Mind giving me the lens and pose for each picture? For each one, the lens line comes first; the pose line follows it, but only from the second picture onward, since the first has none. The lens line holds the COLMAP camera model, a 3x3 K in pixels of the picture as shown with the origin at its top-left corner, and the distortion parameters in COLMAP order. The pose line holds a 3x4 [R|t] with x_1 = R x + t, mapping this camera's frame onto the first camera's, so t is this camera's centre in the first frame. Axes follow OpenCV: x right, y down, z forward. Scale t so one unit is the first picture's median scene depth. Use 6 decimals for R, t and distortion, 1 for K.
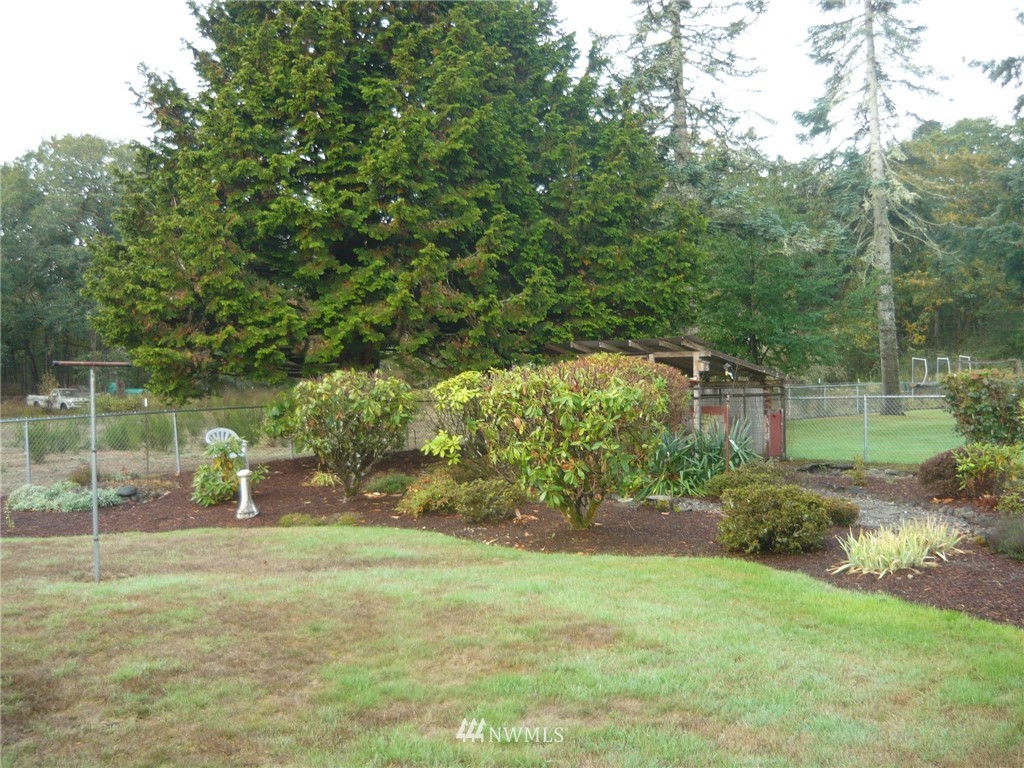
lens RADIAL K [[1032.4, 0, 512.0], [0, 1032.4, 384.0], [0, 0, 1]] dist [-0.150096, 0.053872]
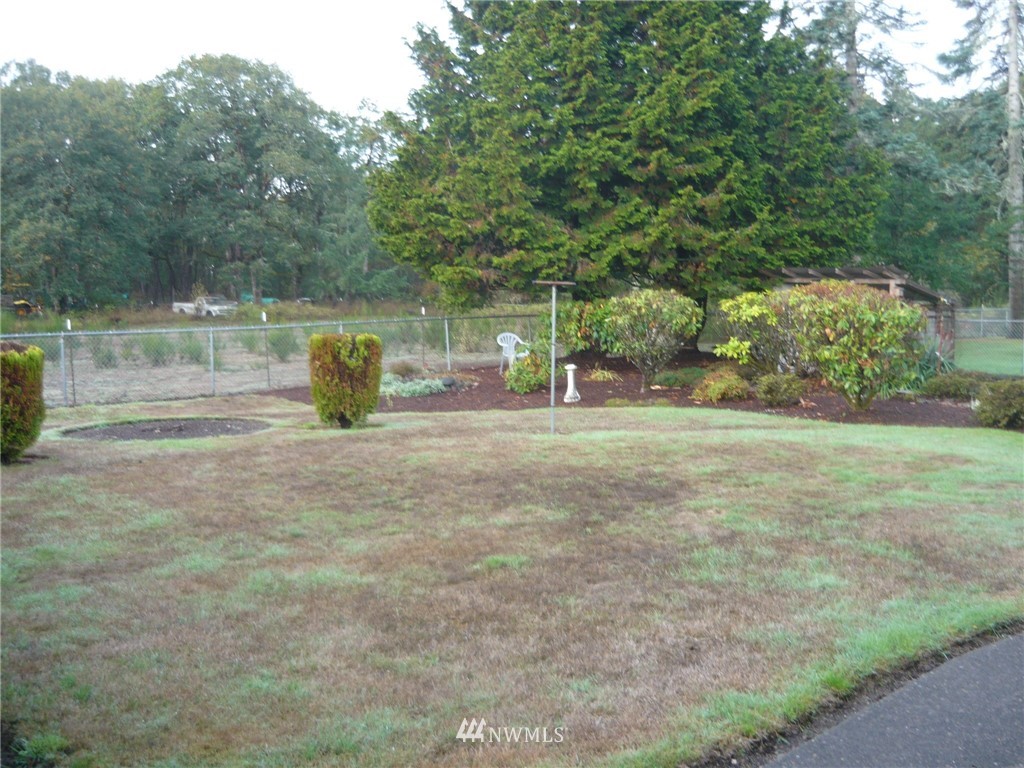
lens RADIAL K [[1032.4, 0, 512.0], [0, 1032.4, 384.0], [0, 0, 1]] dist [-0.150096, 0.053872]
pose [[0.996924, 0.026040, -0.073919, -0.181769], [-0.019821, 0.996298, 0.083648, 0.000374], [0.075823, -0.081926, 0.993750, -0.231948]]
